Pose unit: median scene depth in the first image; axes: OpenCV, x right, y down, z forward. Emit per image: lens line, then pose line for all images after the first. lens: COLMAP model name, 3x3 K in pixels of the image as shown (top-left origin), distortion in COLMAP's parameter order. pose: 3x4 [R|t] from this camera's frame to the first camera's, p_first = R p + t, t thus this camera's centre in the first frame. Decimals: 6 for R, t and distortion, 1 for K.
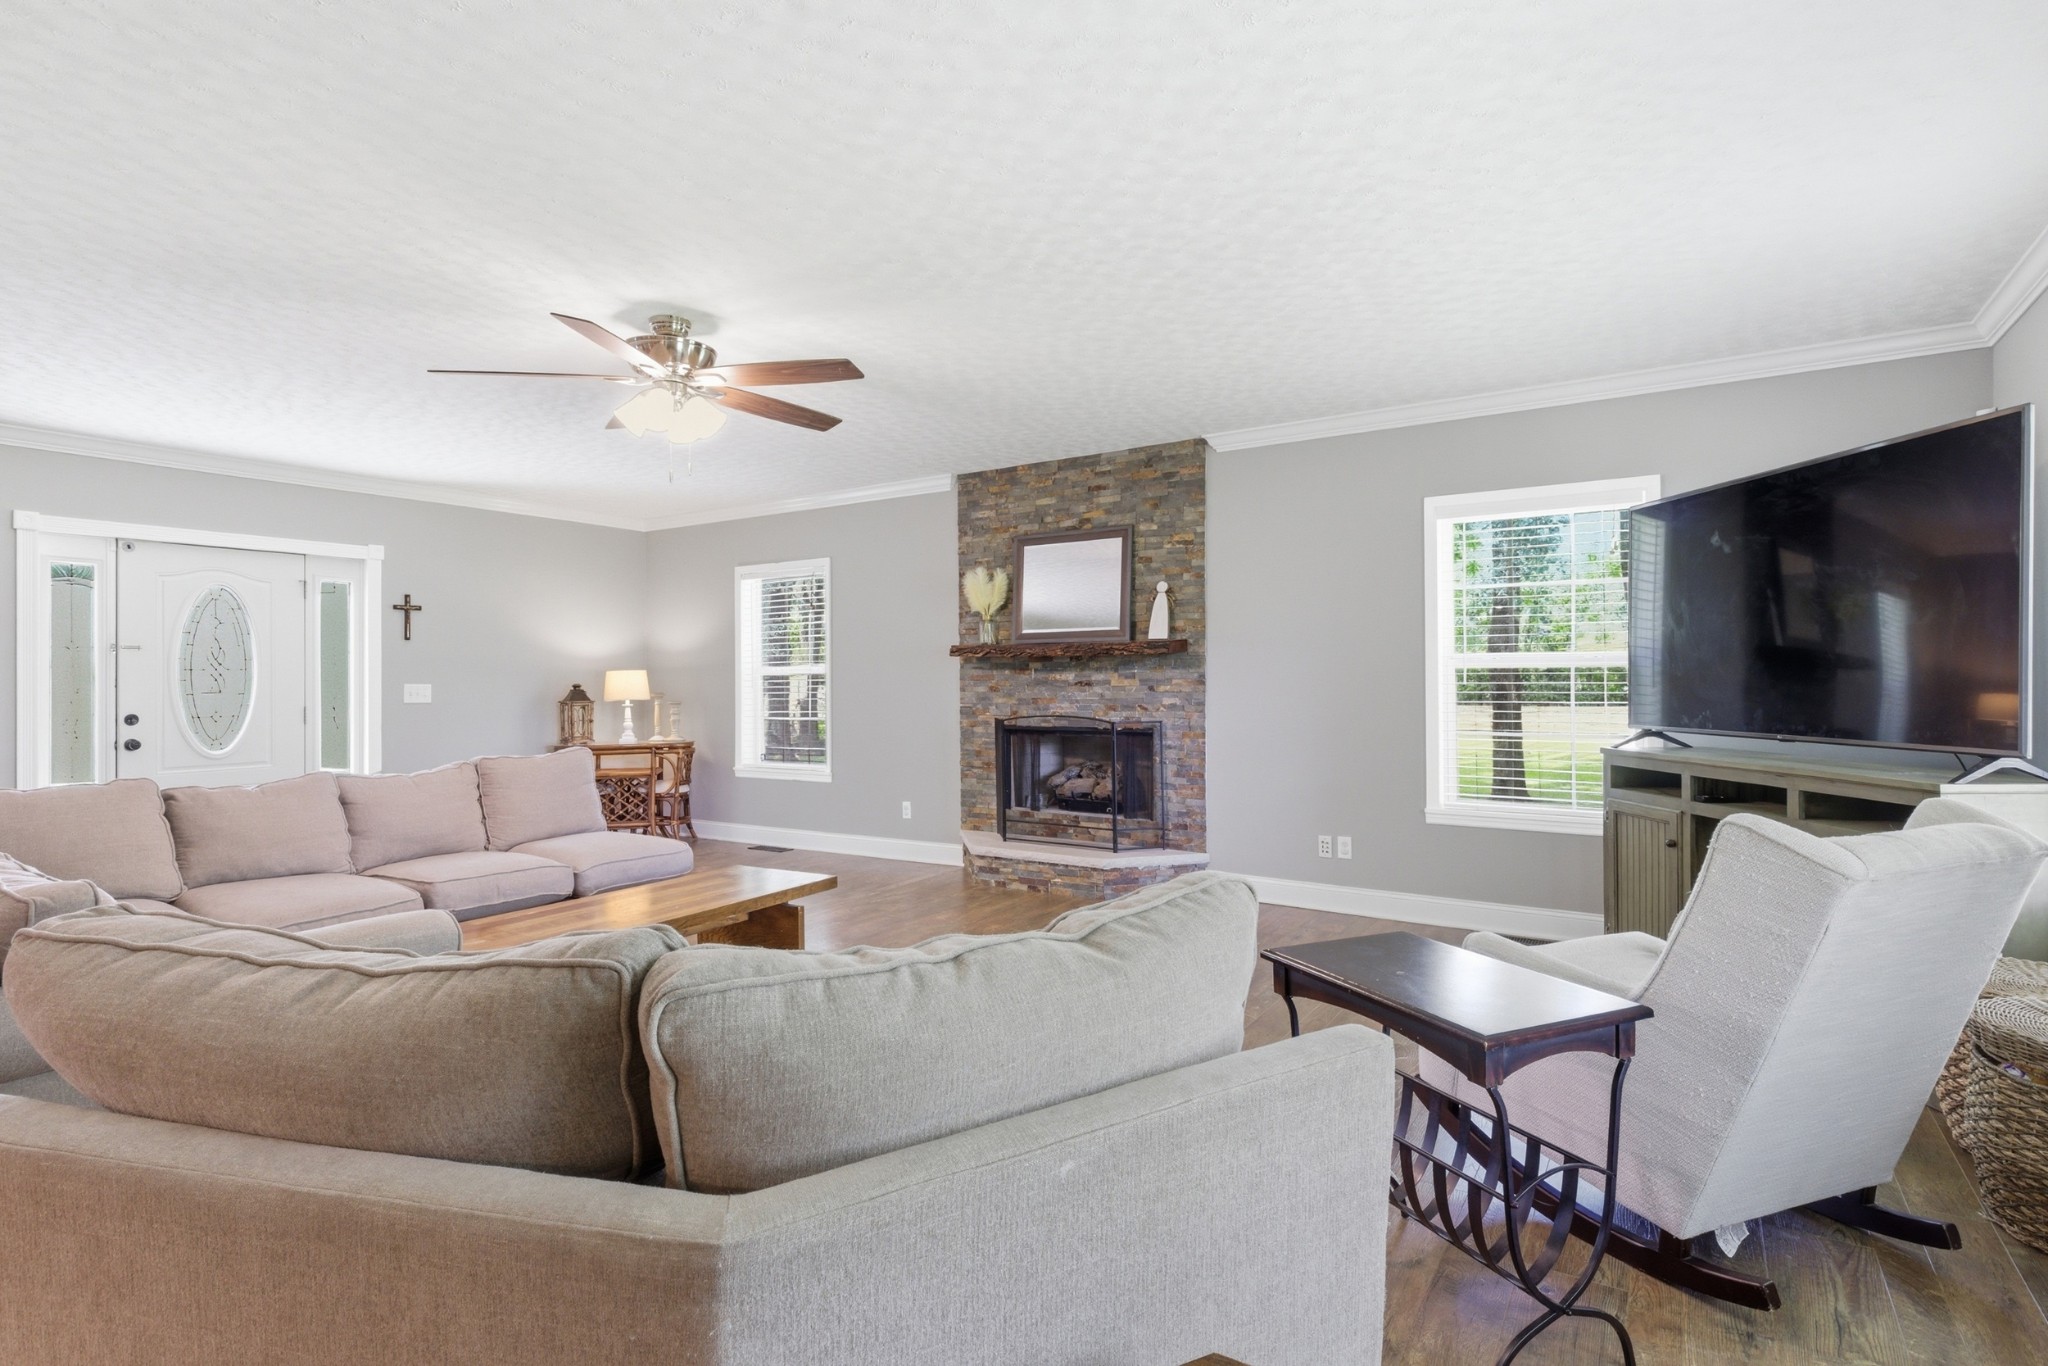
lens RADIAL K [[1021.4, 0, 1025.9], [0, 1021.4, 674.2], [0, 0, 1]] dist [-0.000426, -0.000460]
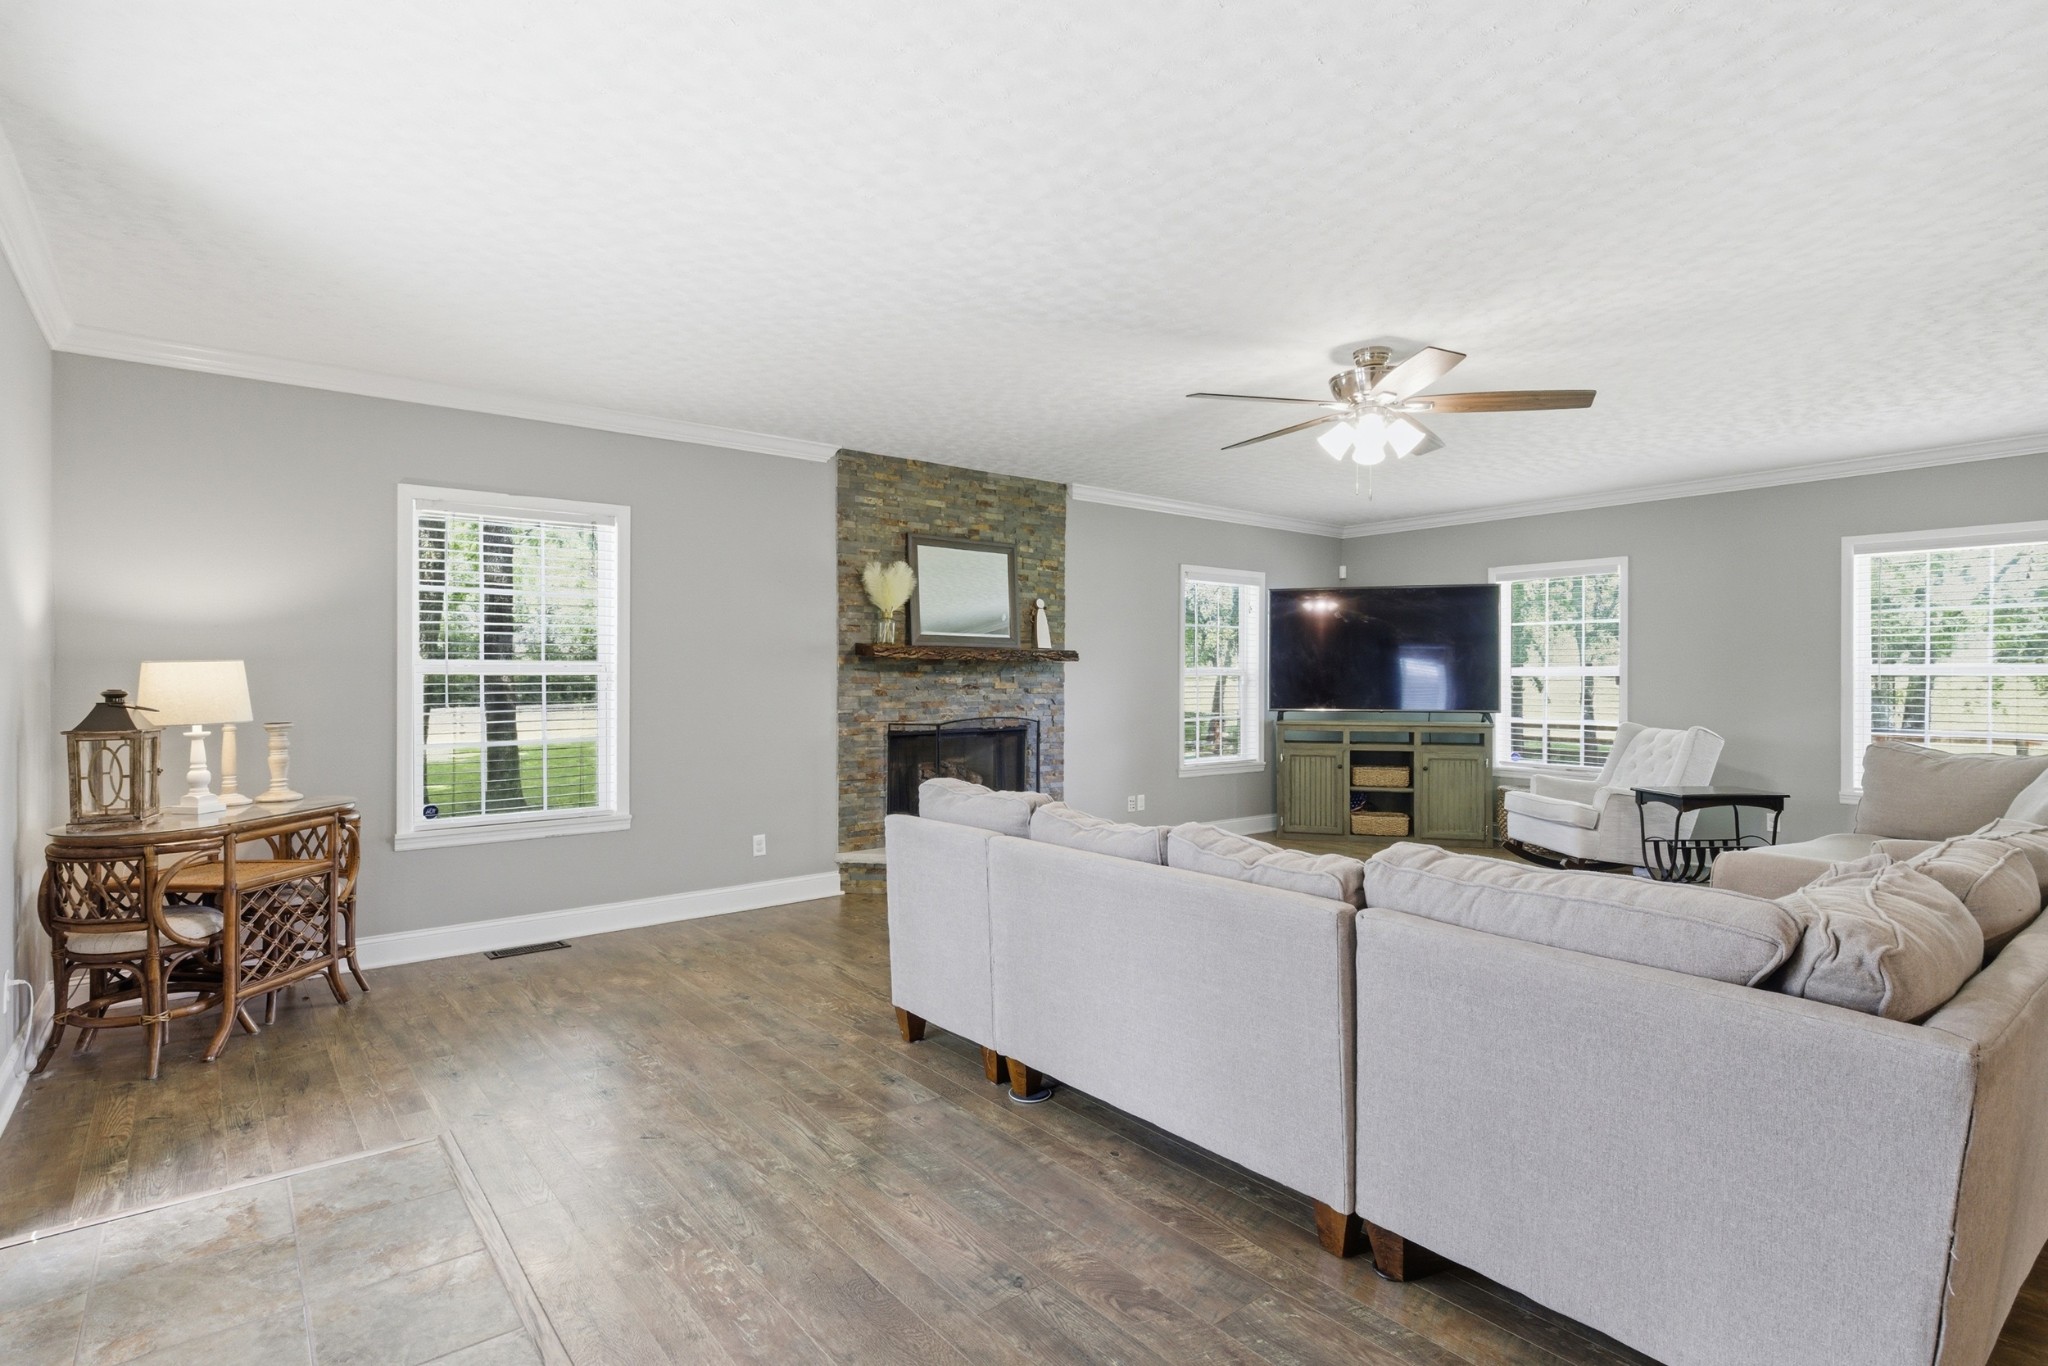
lens RADIAL K [[1021.4, 0, 1038.4], [0, 1021.4, 688.9], [0, 0, 1]] dist [-0.000426, -0.000460]
pose [[0.274082, 0.000572, 0.961706, -0.921680], [-0.002645, 0.999996, 0.000159, 0.011049], [-0.961703, -0.002588, 0.274083, 0.638789]]
